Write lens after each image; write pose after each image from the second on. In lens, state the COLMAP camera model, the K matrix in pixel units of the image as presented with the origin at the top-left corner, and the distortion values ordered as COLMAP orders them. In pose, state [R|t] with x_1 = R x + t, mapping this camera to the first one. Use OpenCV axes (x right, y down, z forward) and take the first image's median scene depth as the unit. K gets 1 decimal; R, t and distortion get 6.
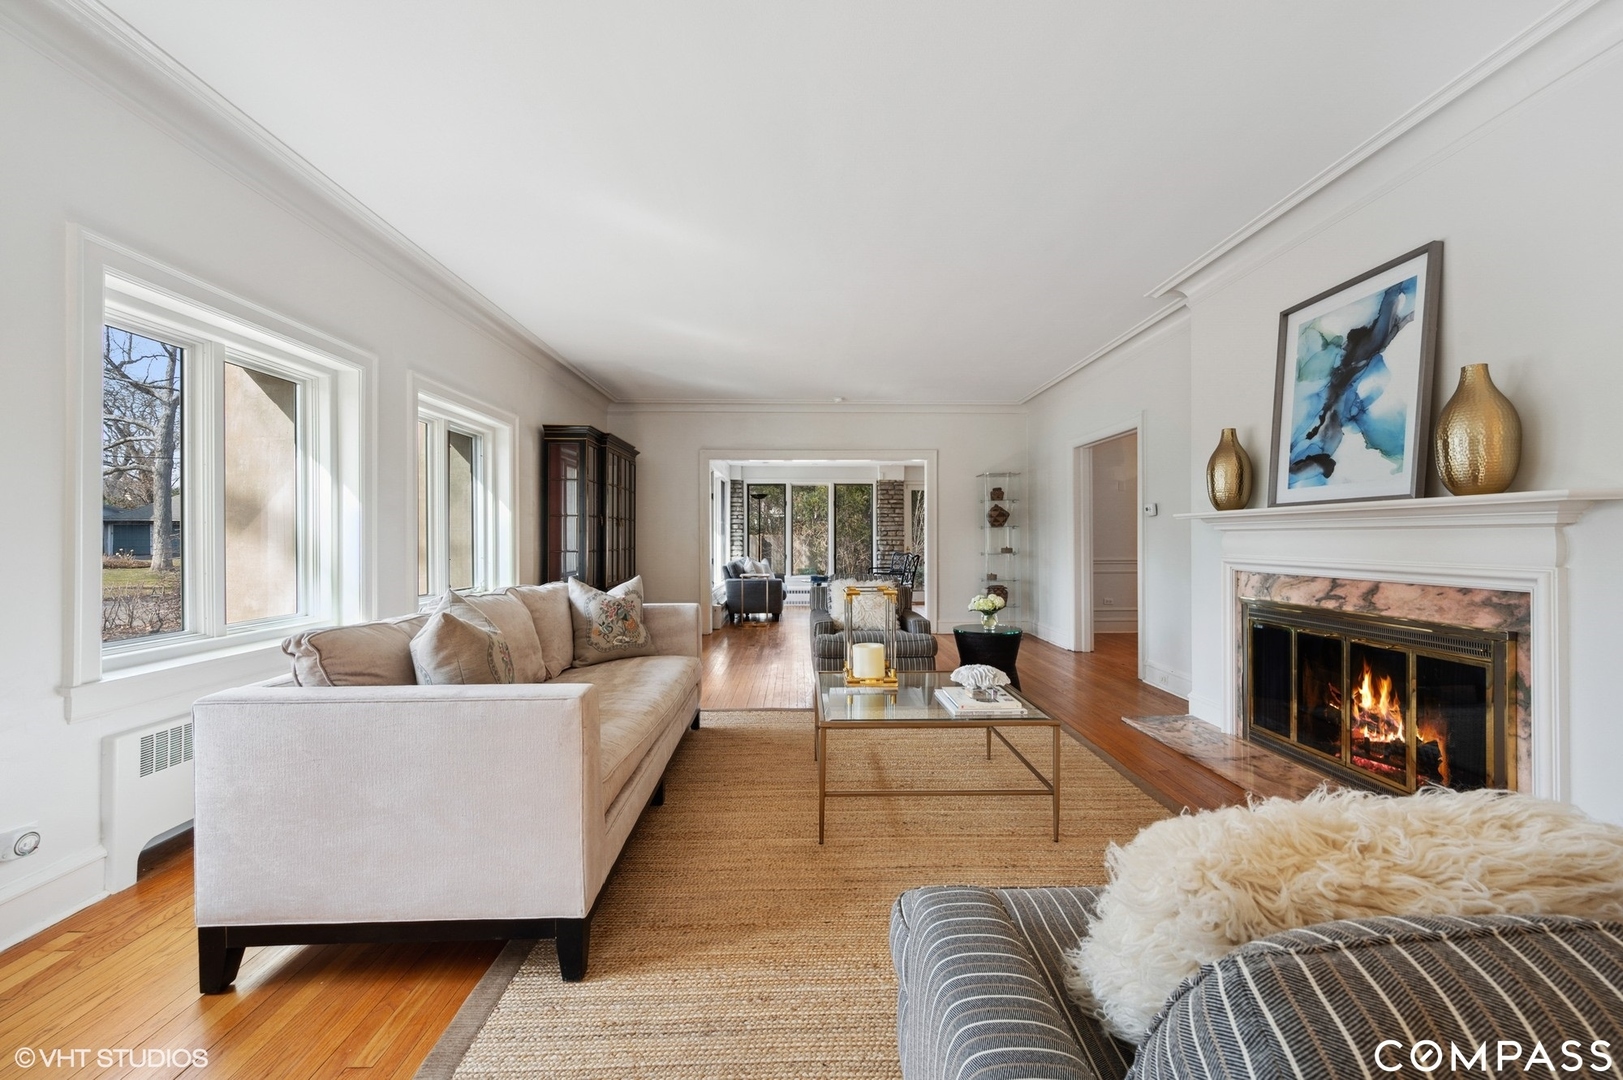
lens RADIAL K [[647.7, 0, 813.8], [0, 647.7, 537.1], [0, 0, 1]] dist [0.000818, -0.000642]
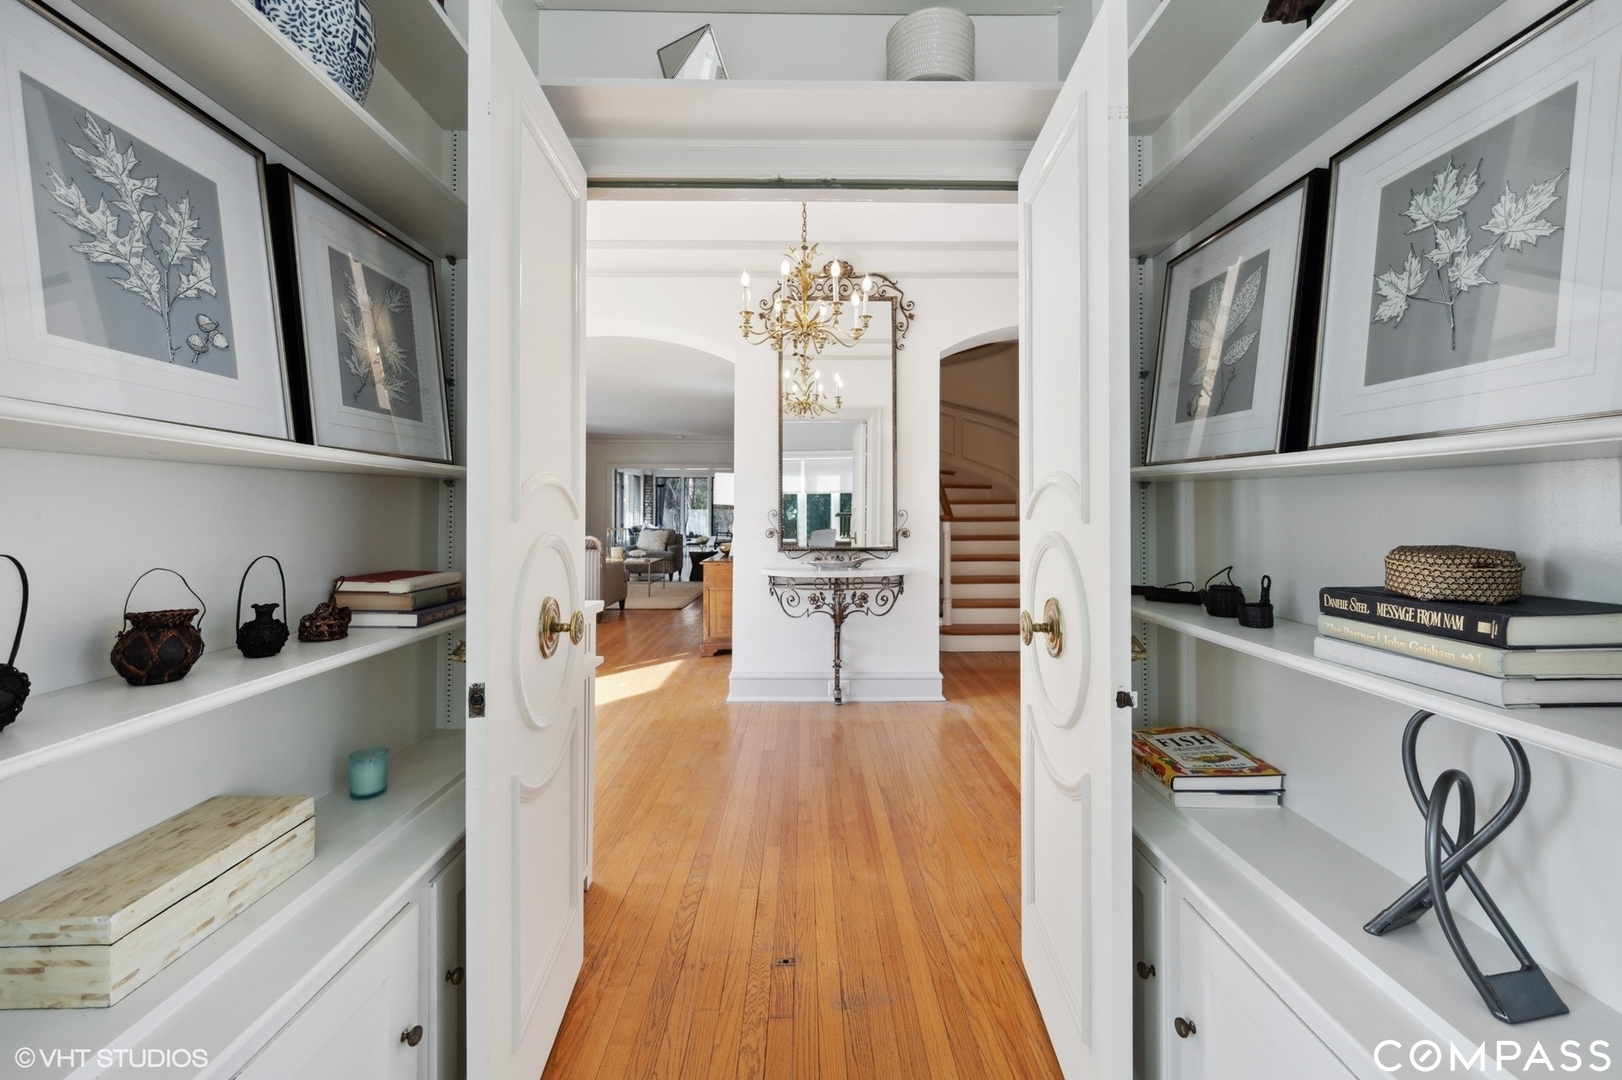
lens RADIAL K [[648.5, 0, 816.0], [0, 648.5, 498.4], [0, 0, 1]] dist [-0.000062, -0.000225]
pose [[0.999977, 0.005145, -0.004513, 1.063010], [-0.005232, 0.999795, -0.019559, -0.007517], [0.004412, 0.019582, 0.999799, -2.080913]]
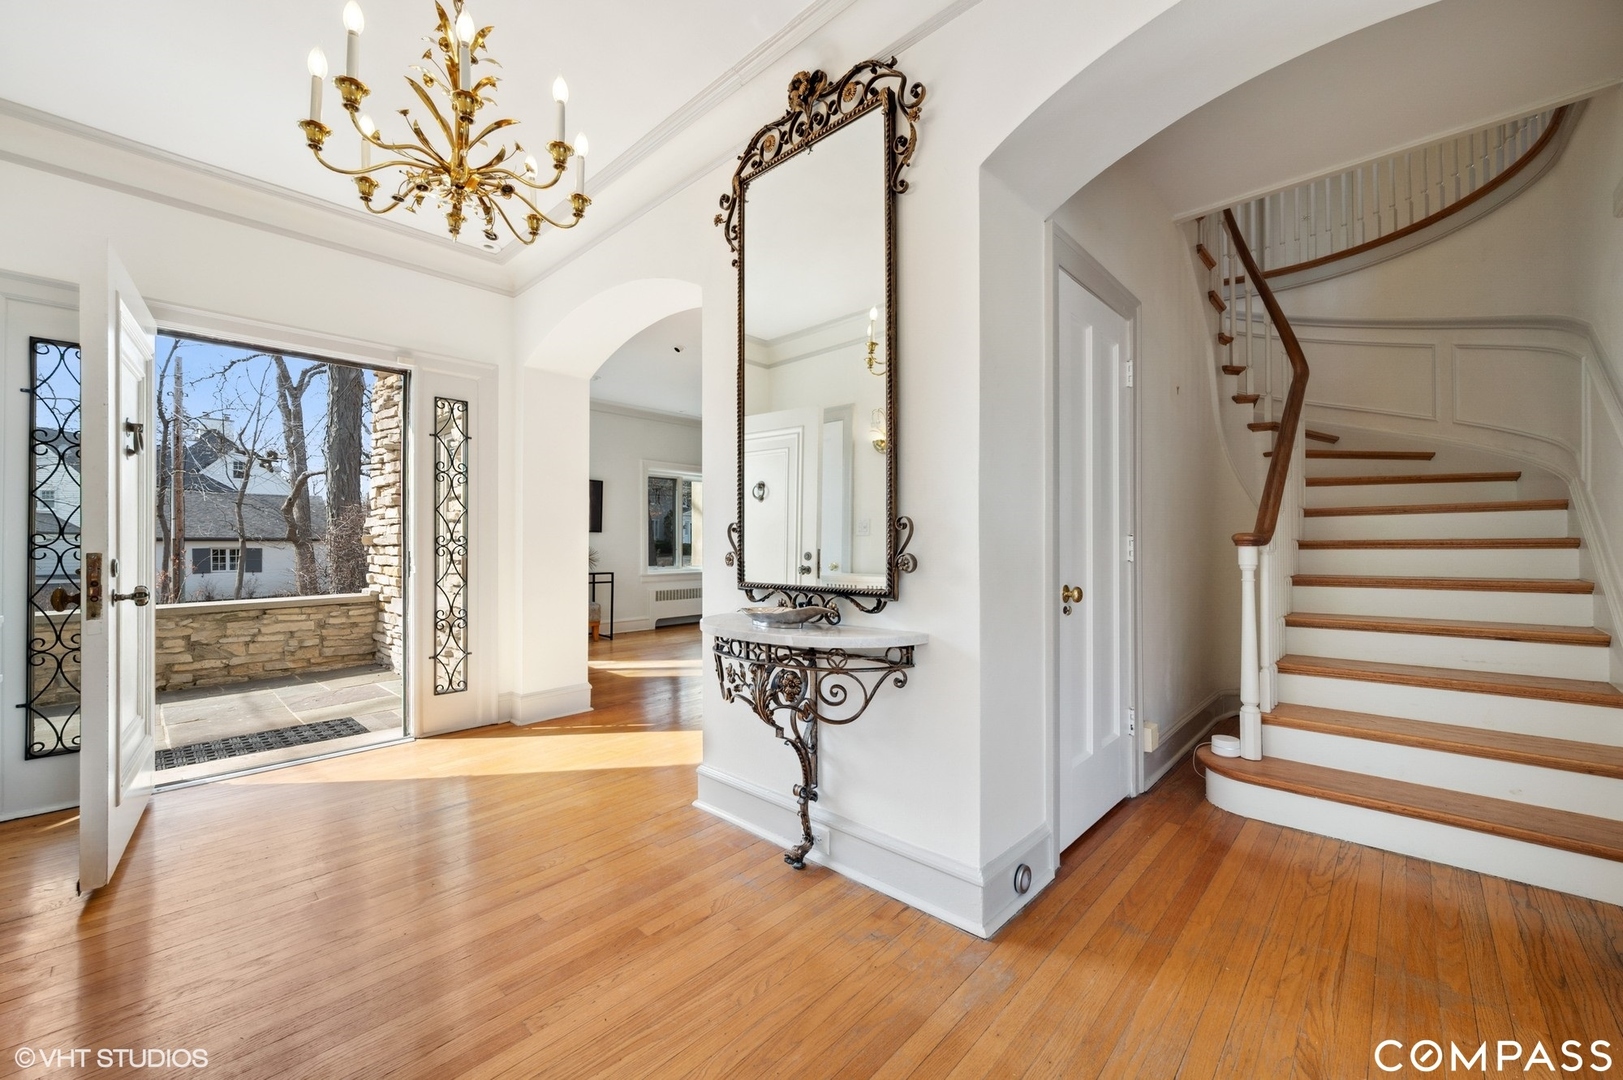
lens RADIAL K [[647.7, 0, 806.8], [0, 647.7, 536.0], [0, 0, 1]] dist [0.000818, -0.000642]
pose [[0.713477, -0.004276, -0.700665, 1.569167], [0.000048, 0.999982, -0.006053, 0.010845], [0.700678, 0.004285, 0.713464, -1.361356]]
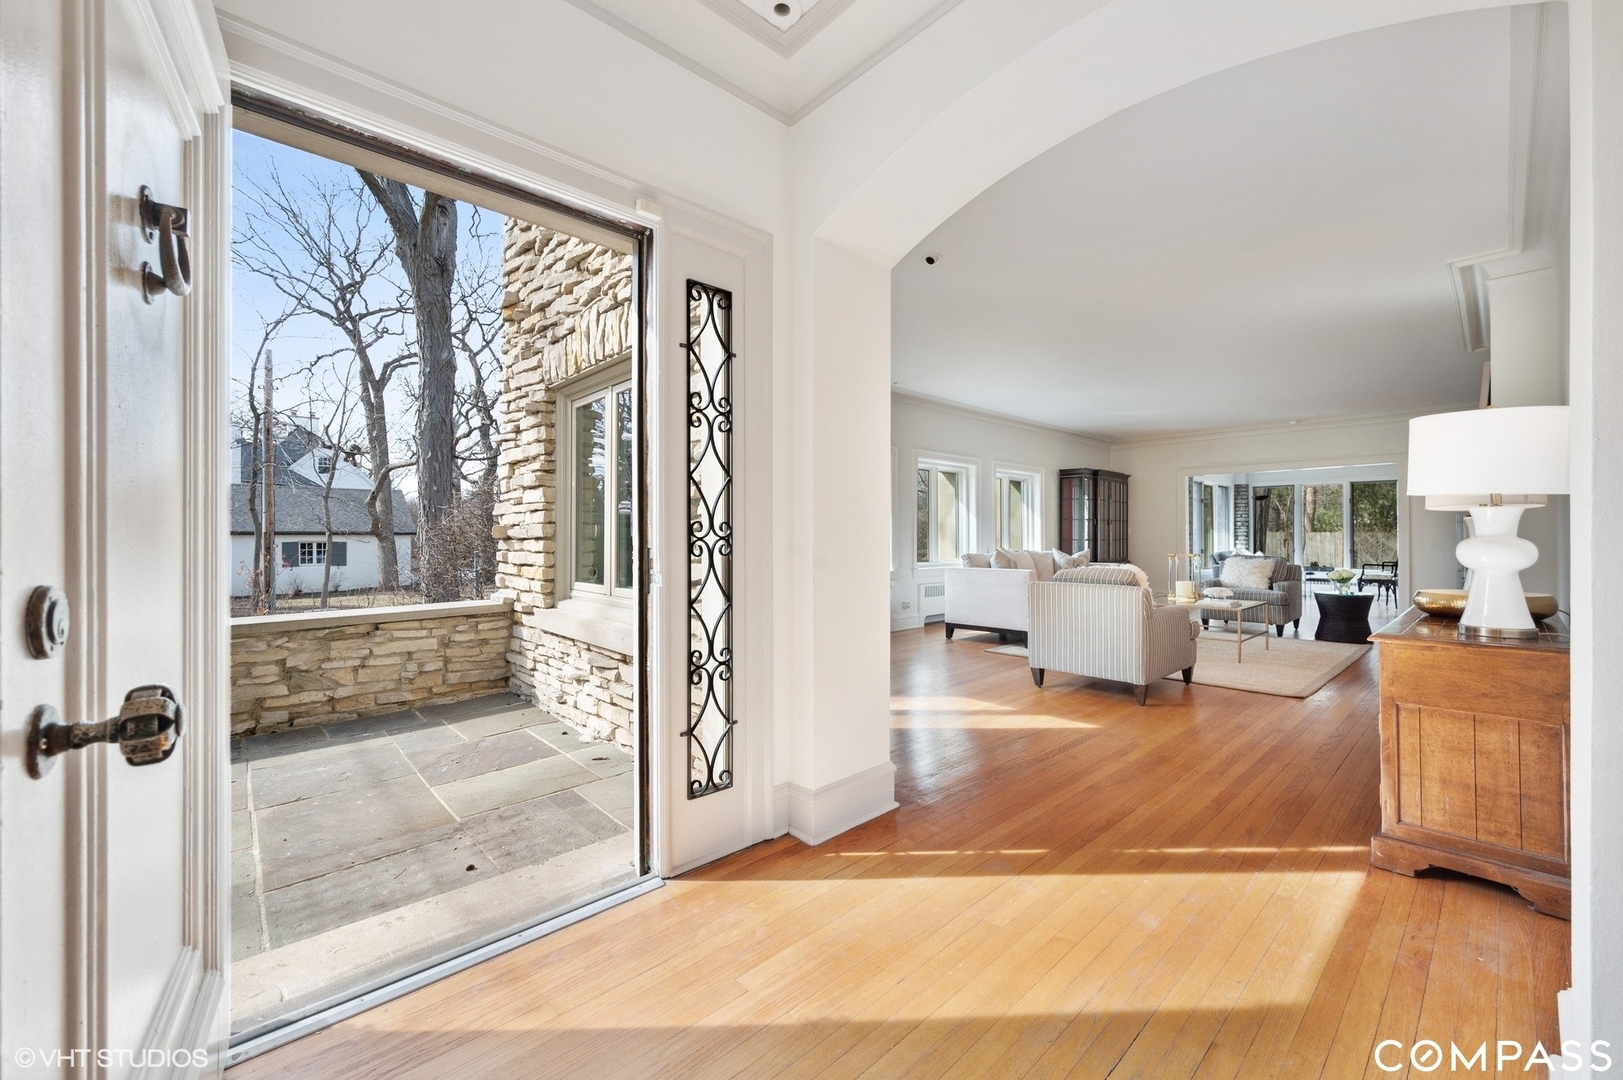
lens RADIAL K [[647.7, 0, 803.2], [0, 647.7, 532.4], [0, 0, 1]] dist [0.000818, -0.000642]
pose [[0.654944, -0.001895, -0.755675, 0.892245], [-0.001257, 0.999993, -0.003598, 0.016817], [0.755676, 0.003306, 0.654937, -1.347810]]
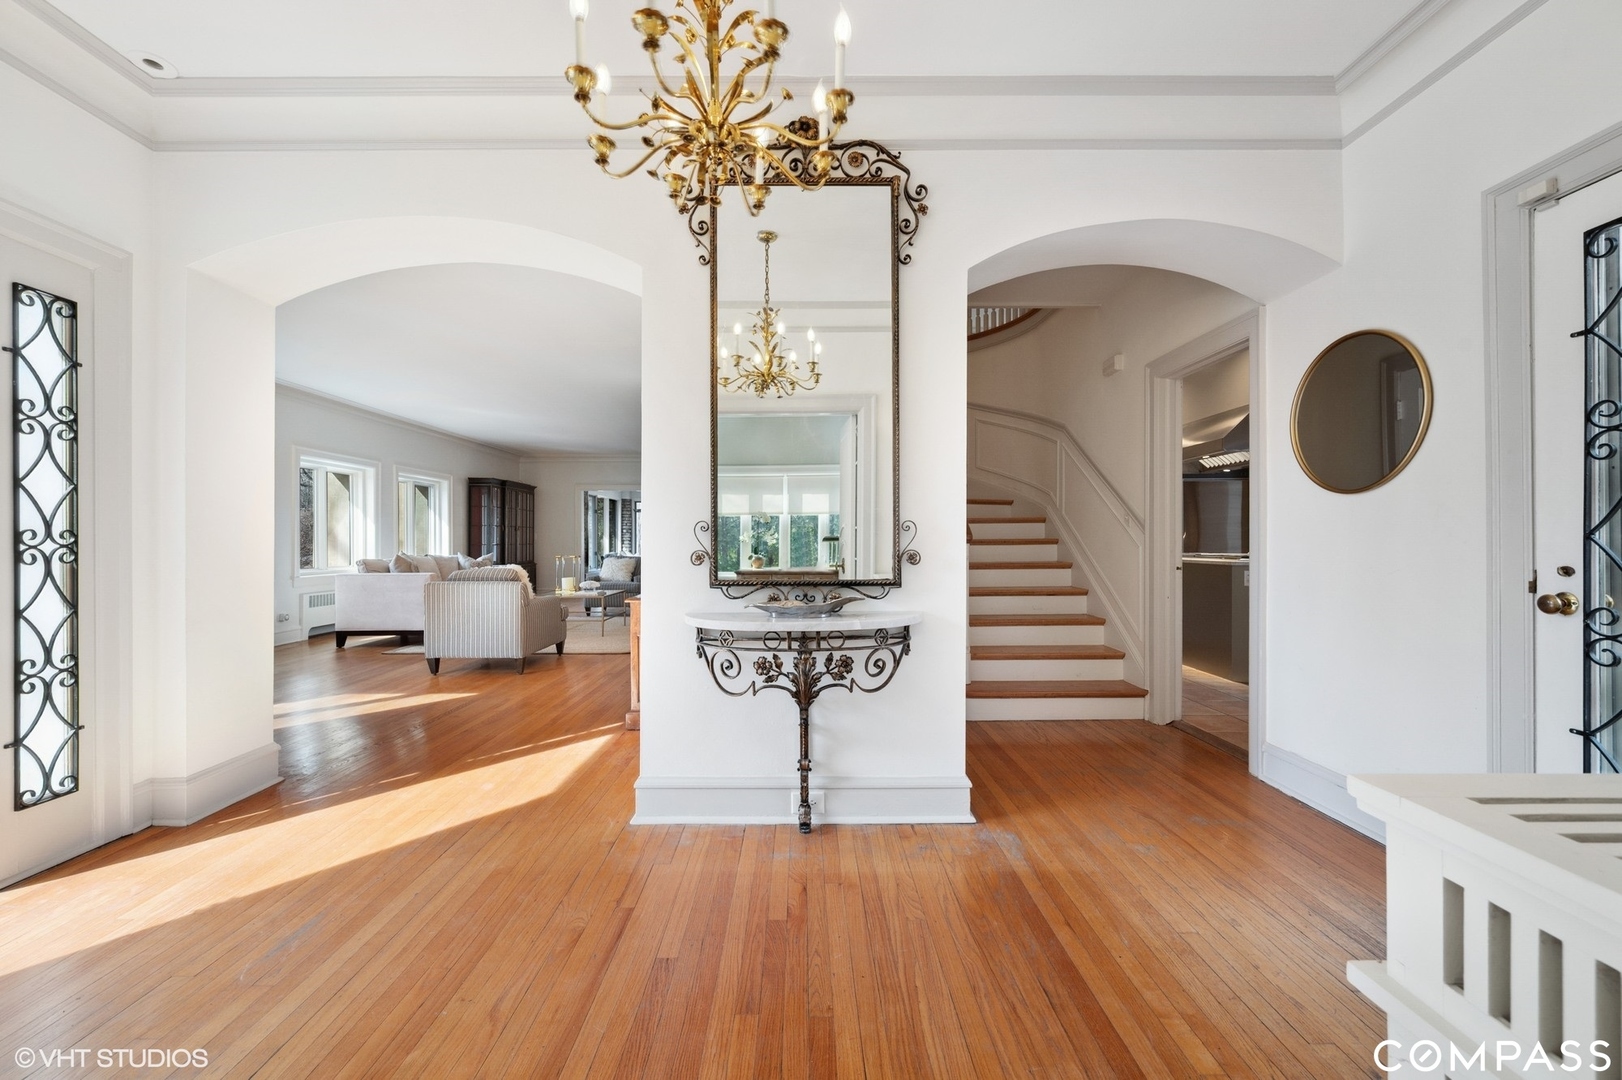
lens RADIAL K [[648.5, 0, 807.3], [0, 648.5, 540.4], [0, 0, 1]] dist [-0.000062, -0.000225]
pose [[0.999900, 0.002642, -0.013900, 1.111132], [-0.002634, 0.999996, 0.000598, 0.012089], [0.013902, -0.000561, 0.999903, -1.632062]]
